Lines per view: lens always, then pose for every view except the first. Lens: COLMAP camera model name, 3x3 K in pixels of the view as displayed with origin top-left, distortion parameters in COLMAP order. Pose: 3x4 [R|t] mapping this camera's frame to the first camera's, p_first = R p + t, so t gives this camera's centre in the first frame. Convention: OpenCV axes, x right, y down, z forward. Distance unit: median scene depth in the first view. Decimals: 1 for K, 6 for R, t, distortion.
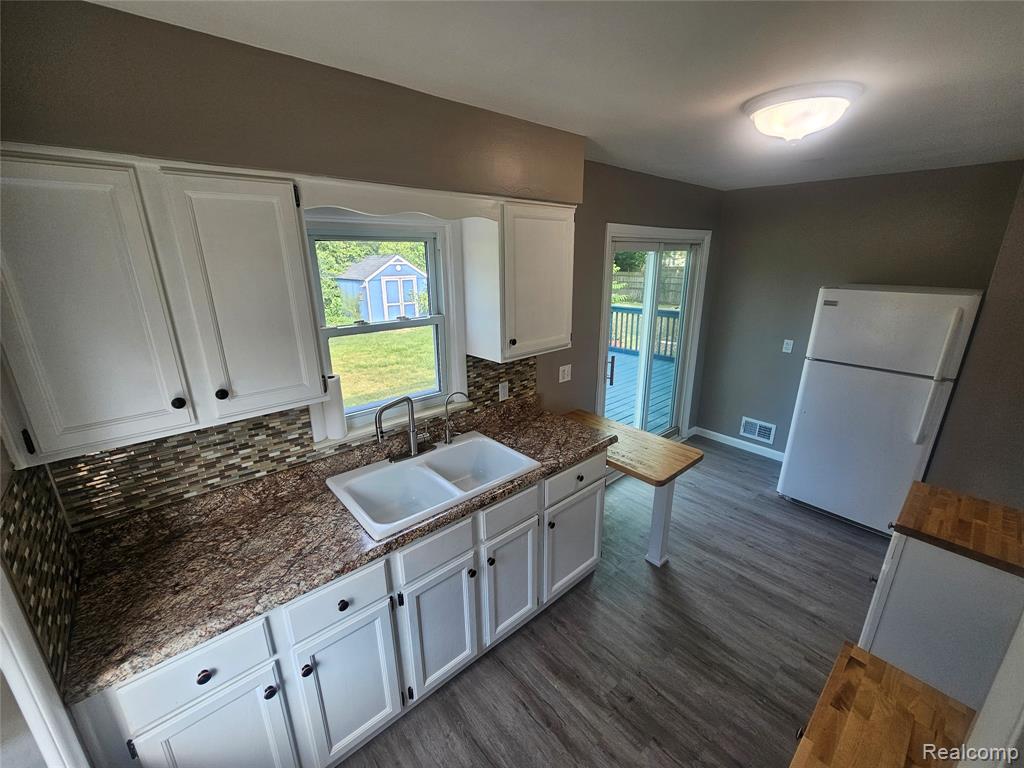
lens RADIAL K [[419.0, 0, 513.1], [0, 419.0, 381.5], [0, 0, 1]] dist [-0.003059, 0.000987]
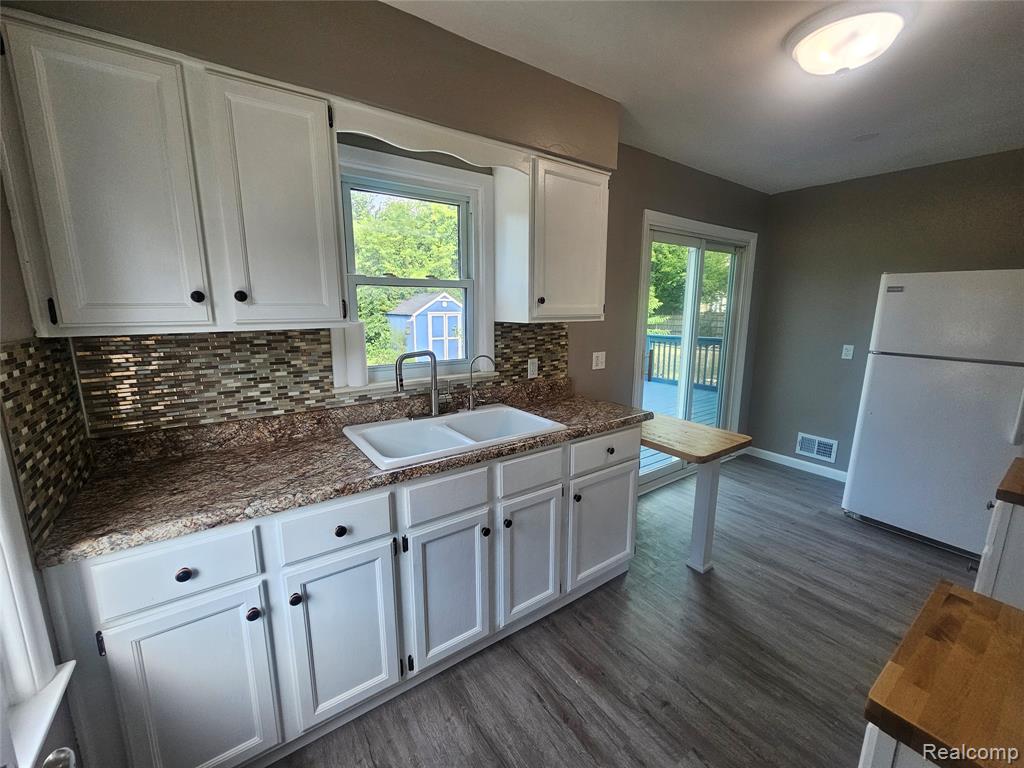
lens RADIAL K [[417.0, 0, 513.5], [0, 417.0, 383.7], [0, 0, 1]] dist [-0.002021, -0.000436]
pose [[0.994610, 0.029187, -0.099491, 0.041076], [-0.040012, 0.993279, -0.108611, 0.225550], [0.095652, 0.112006, 0.989093, 0.070337]]
